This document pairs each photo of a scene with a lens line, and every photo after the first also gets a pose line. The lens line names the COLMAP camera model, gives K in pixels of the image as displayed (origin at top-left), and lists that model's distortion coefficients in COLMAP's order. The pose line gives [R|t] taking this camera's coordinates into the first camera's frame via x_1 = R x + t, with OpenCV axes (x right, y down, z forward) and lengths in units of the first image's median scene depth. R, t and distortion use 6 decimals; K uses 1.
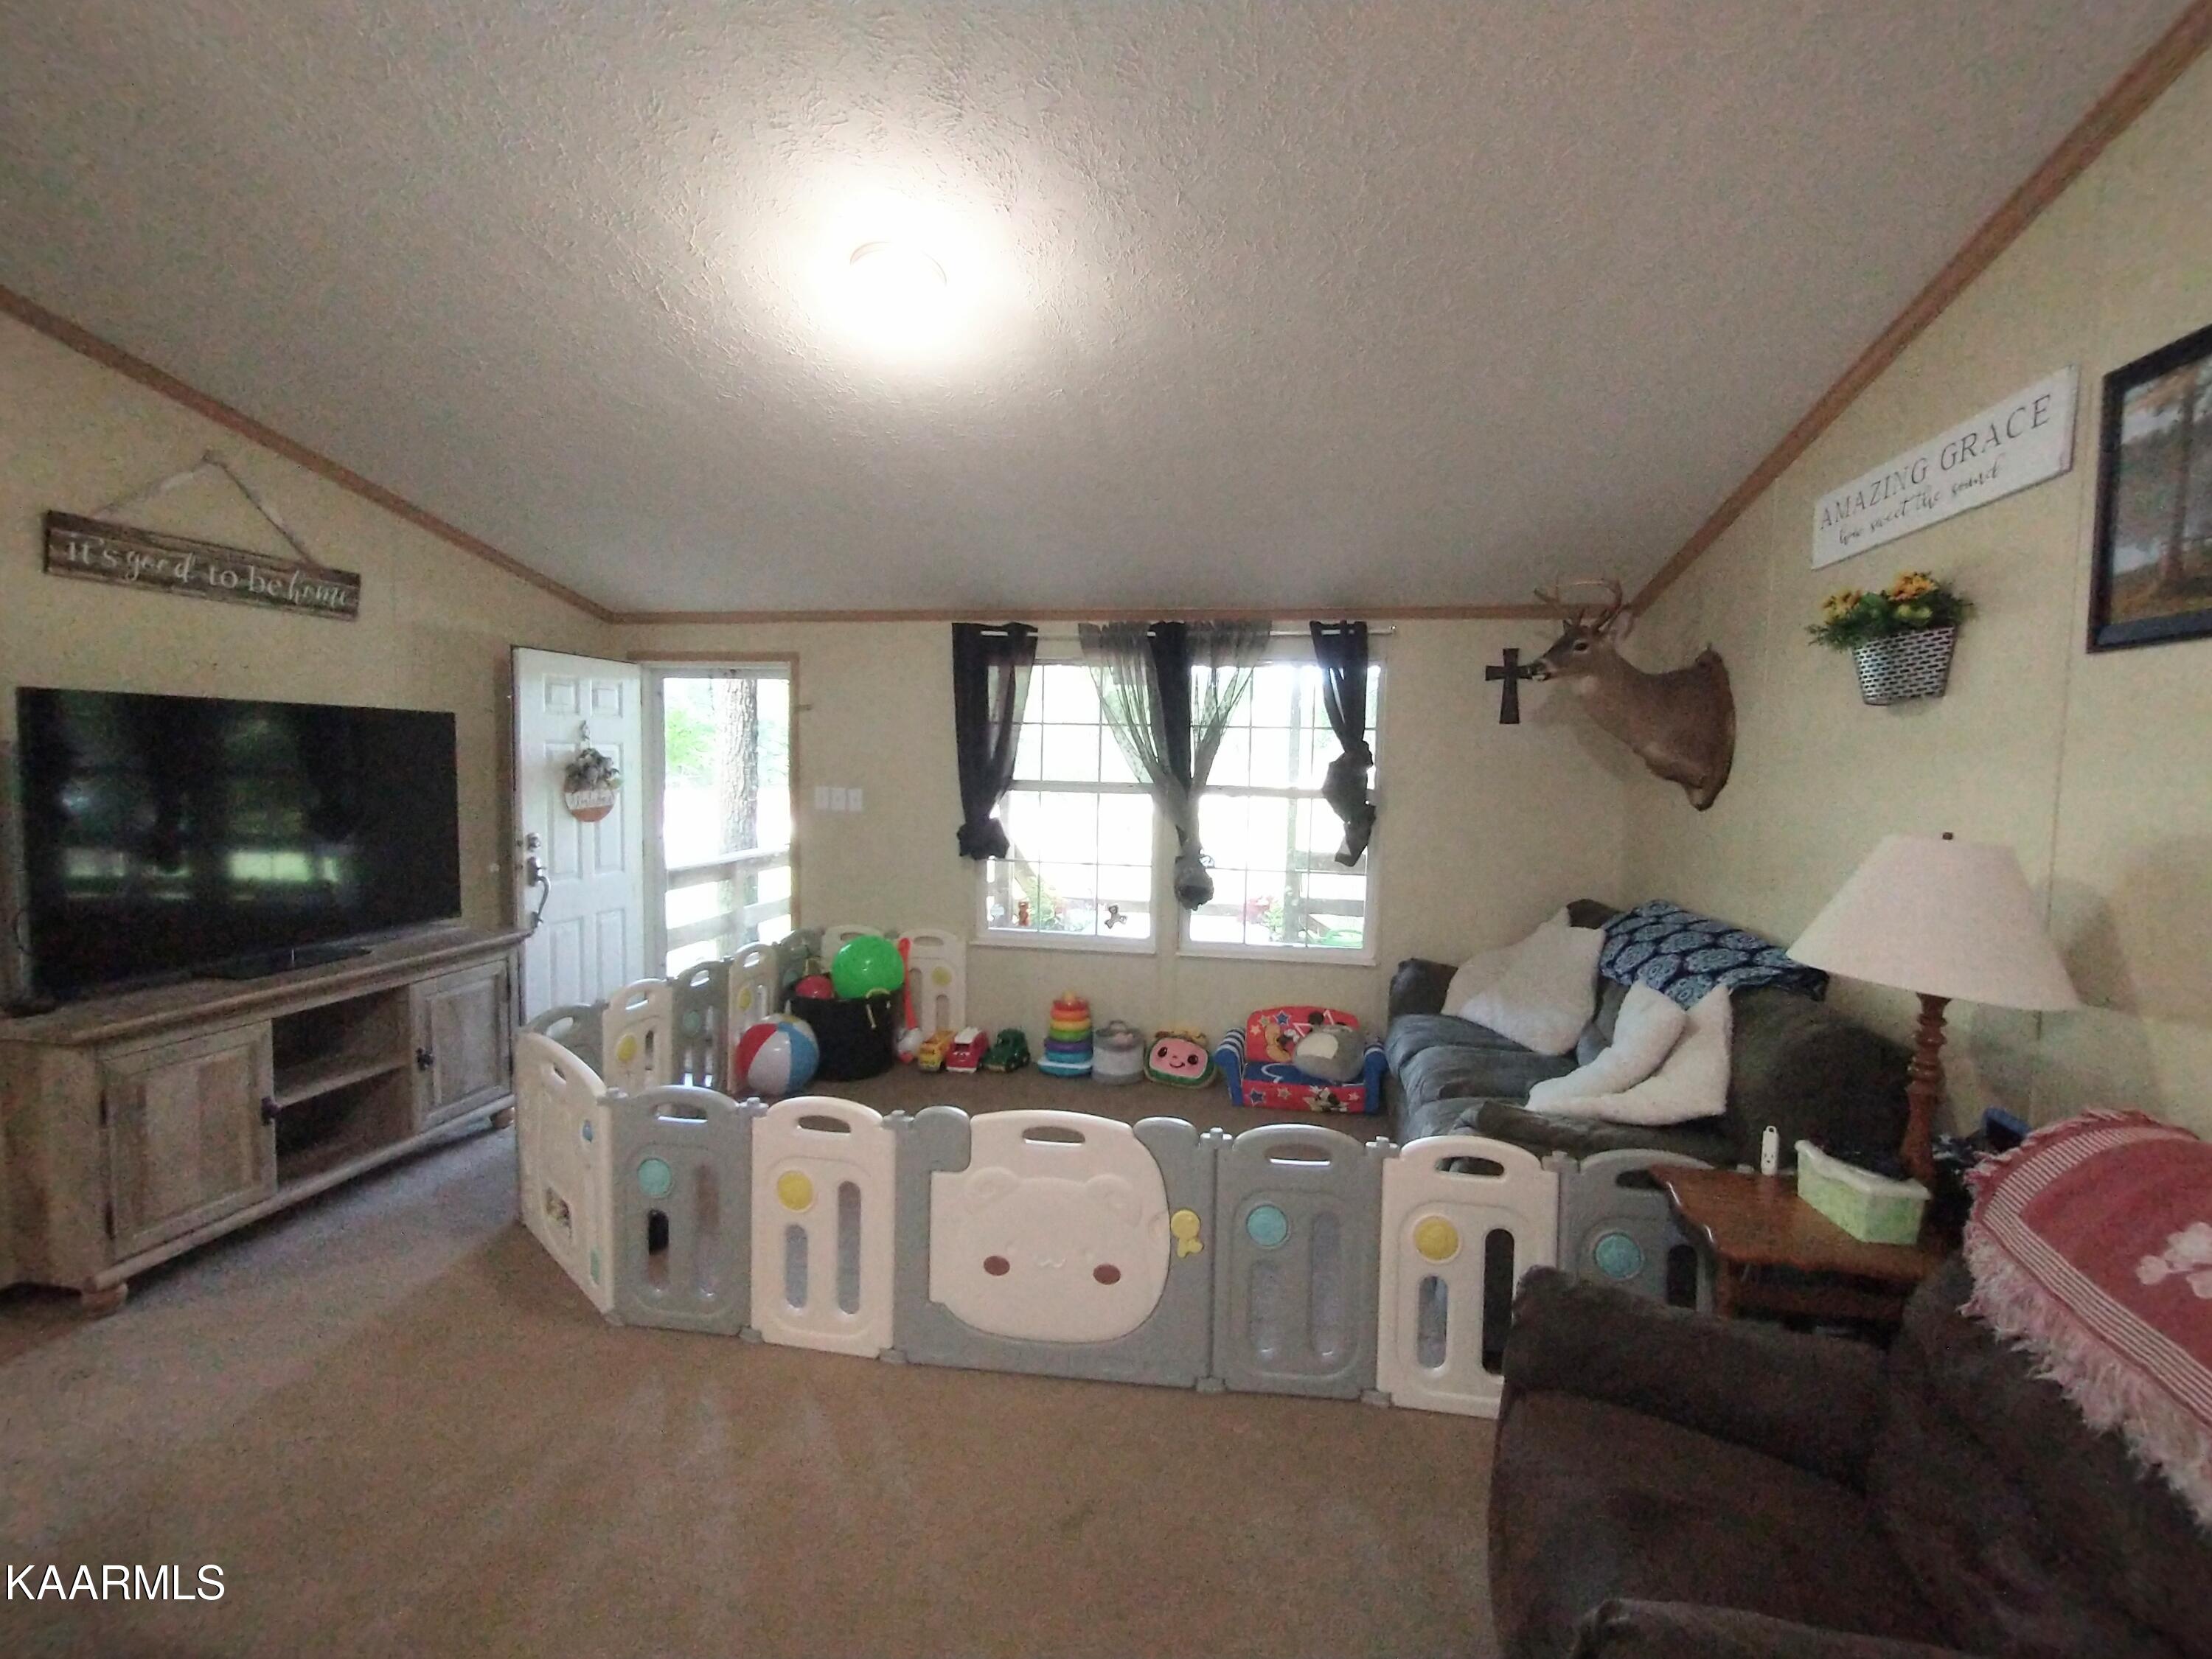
lens RADIAL K [[1000.5, 0, 1111.7], [0, 1000.5, 819.8], [0, 0, 1]] dist [-0.003806, 0.001375]
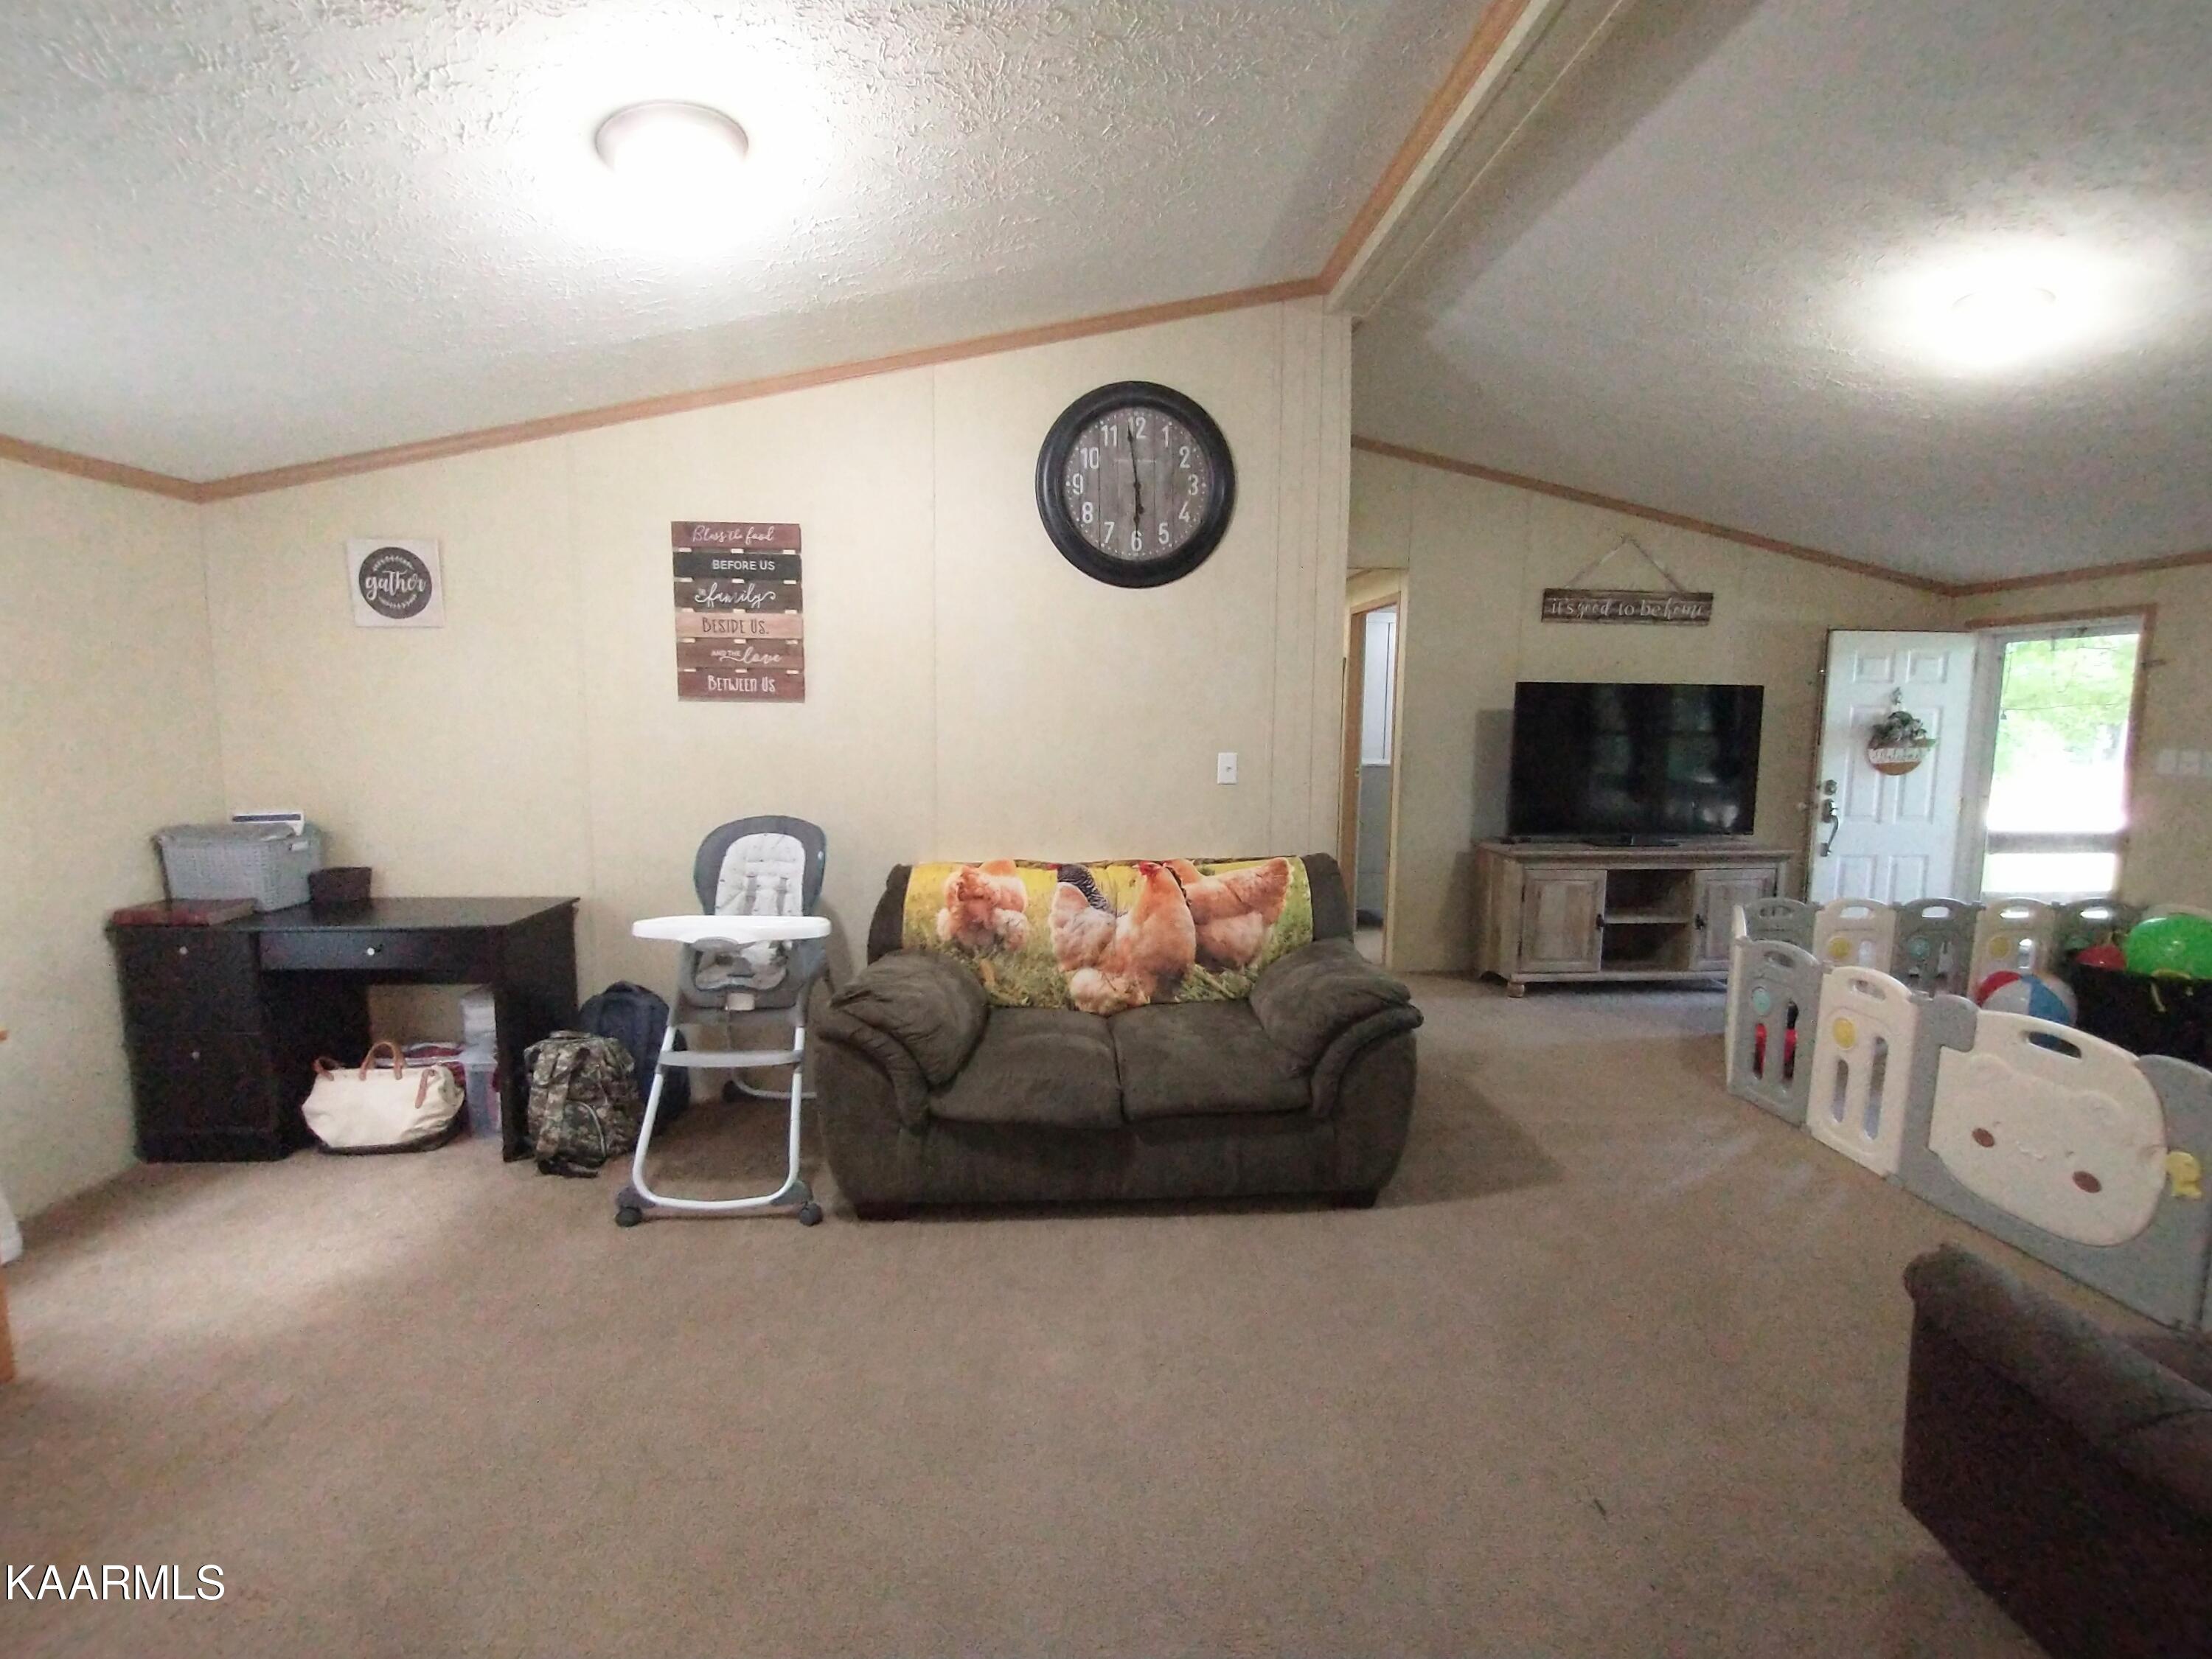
lens RADIAL K [[1000.5, 0, 1108.3], [0, 1000.5, 824.6], [0, 0, 1]] dist [-0.003806, 0.001375]
pose [[0.235466, 0.092251, -0.967494, 0.529047], [-0.065704, 0.994718, 0.078856, 0.037637], [0.969659, 0.045000, 0.240283, -0.213887]]
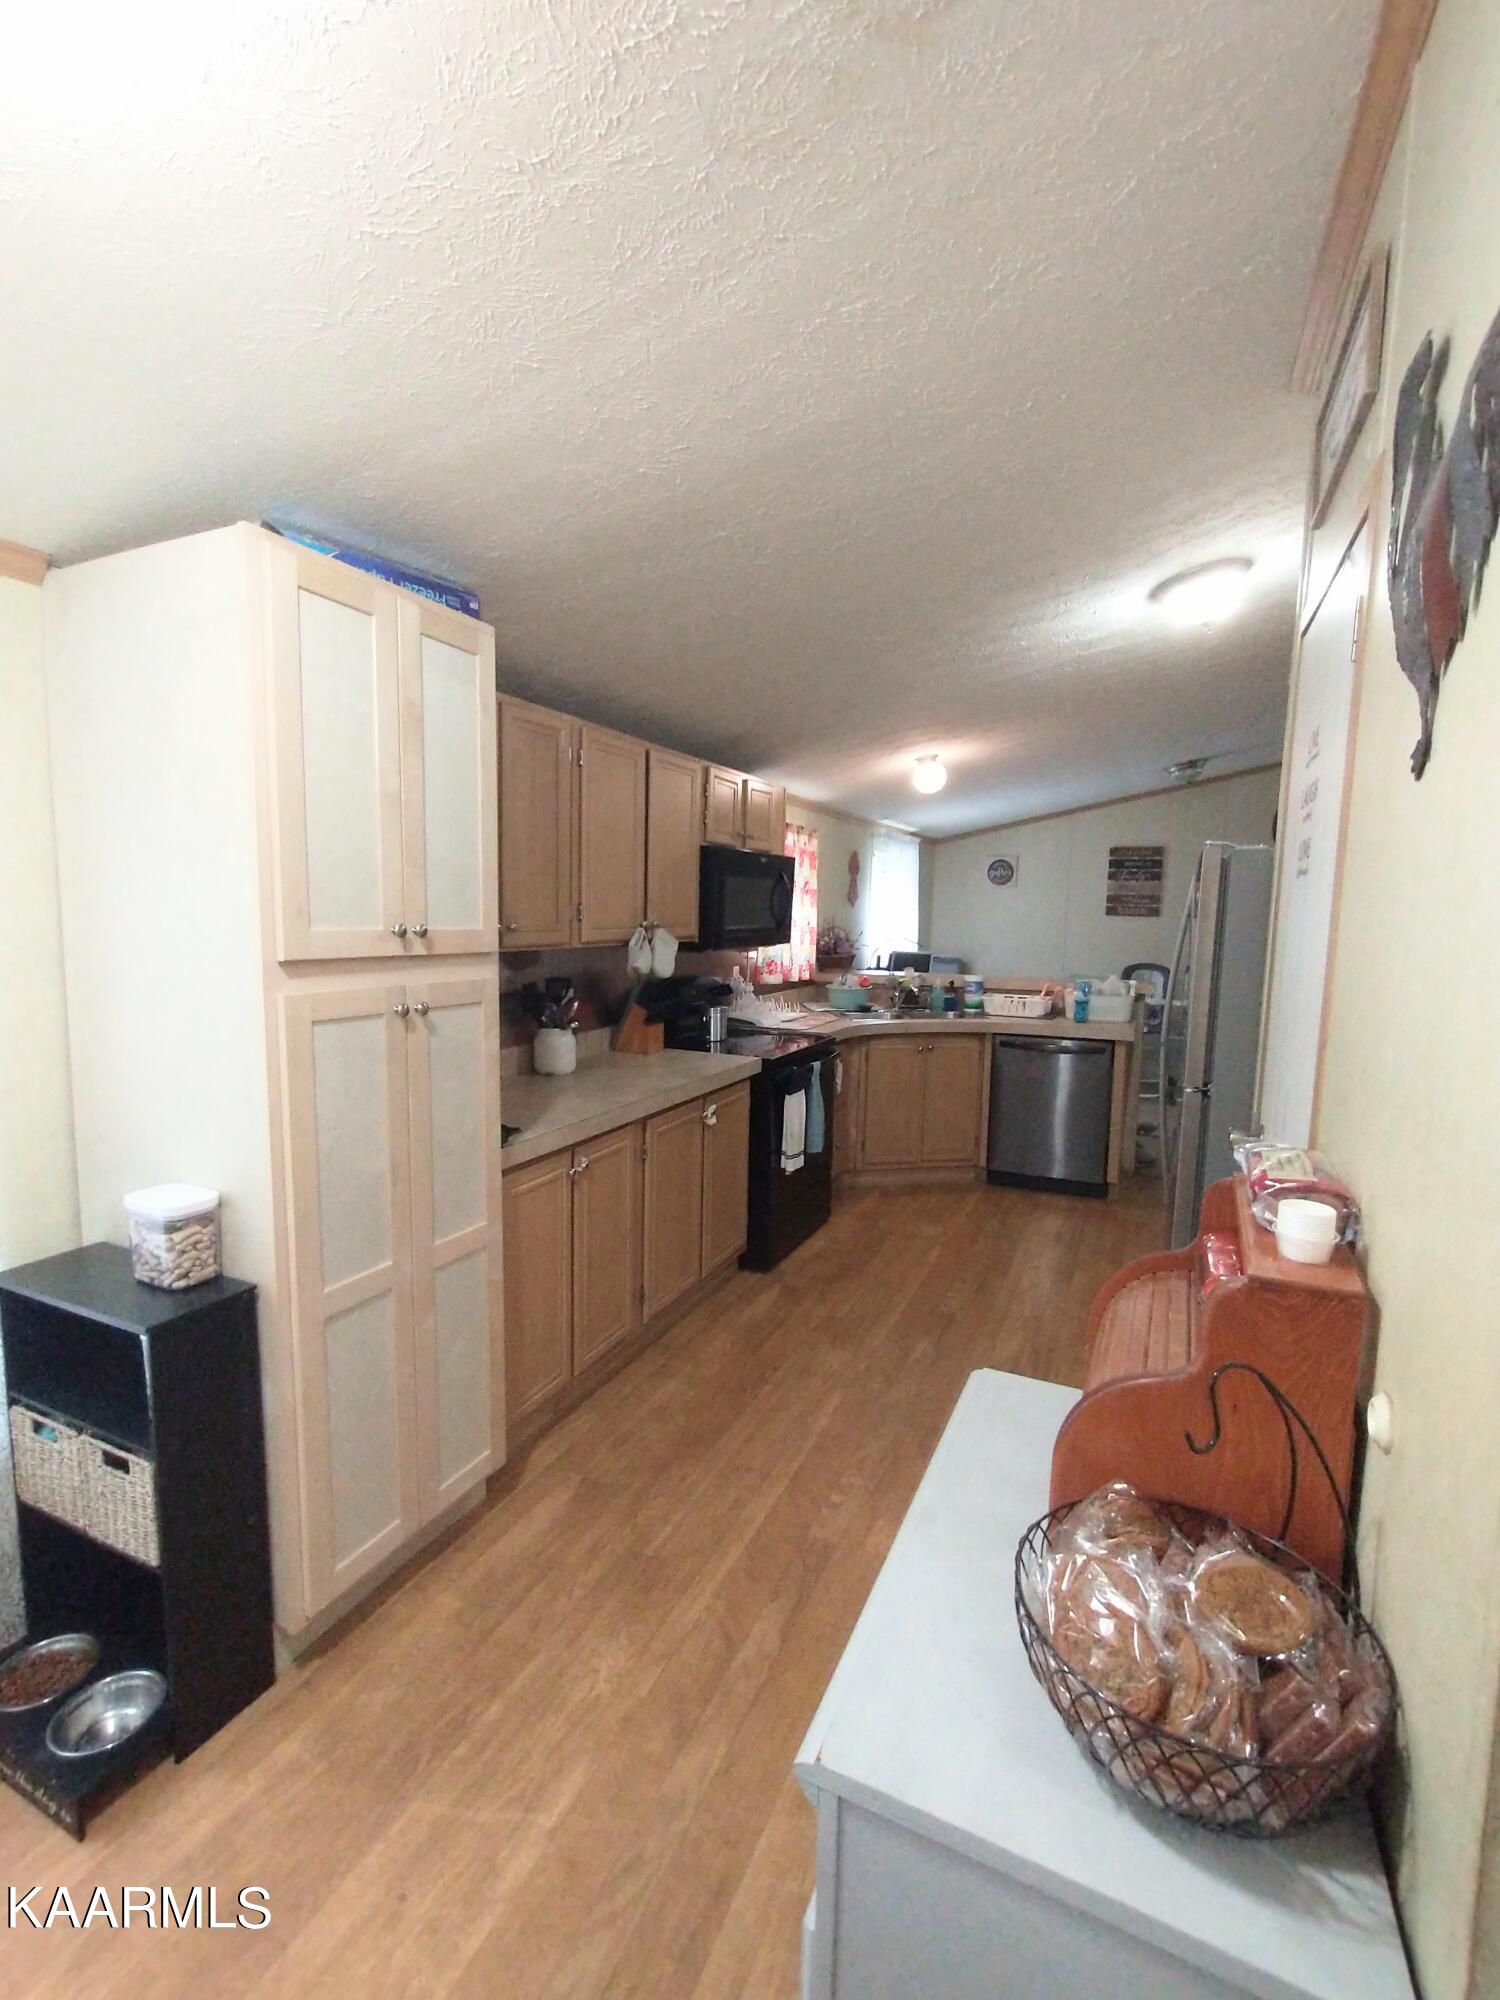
lens RADIAL K [[904.6, 0, 751.7], [0, 904.6, 1007.9], [0, 0, 1]] dist [-0.003806, 0.001375]
pose [[-0.230186, 0.088874, -0.969080, 1.810697], [-0.082886, 0.990412, 0.110518, 0.068686], [0.969610, 0.105763, -0.220613, -0.703470]]
